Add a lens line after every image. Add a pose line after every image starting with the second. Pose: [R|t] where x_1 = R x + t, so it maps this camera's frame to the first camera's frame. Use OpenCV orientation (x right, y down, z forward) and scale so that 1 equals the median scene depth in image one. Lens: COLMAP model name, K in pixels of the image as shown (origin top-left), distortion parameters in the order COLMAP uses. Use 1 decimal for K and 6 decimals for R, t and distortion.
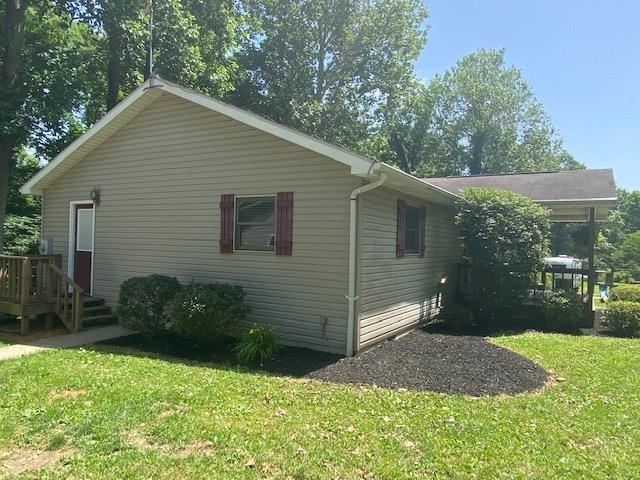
lens RADIAL K [[455.2, 0, 320.0], [0, 455.2, 240.0], [0, 0, 1]] dist [0.028069, -0.001164]
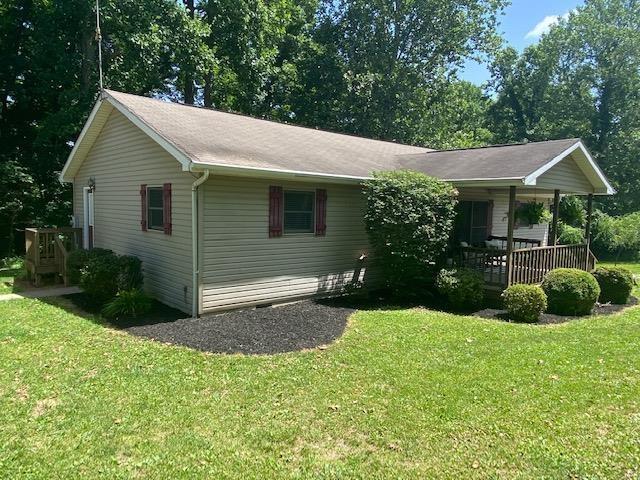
lens RADIAL K [[455.2, 0, 320.0], [0, 455.2, 240.0], [0, 0, 1]] dist [0.028069, -0.001164]
pose [[0.957837, 0.019701, -0.286635, 0.611742], [0.002335, 0.997079, 0.076336, -0.041706], [0.287302, -0.073786, 0.954994, -0.061574]]
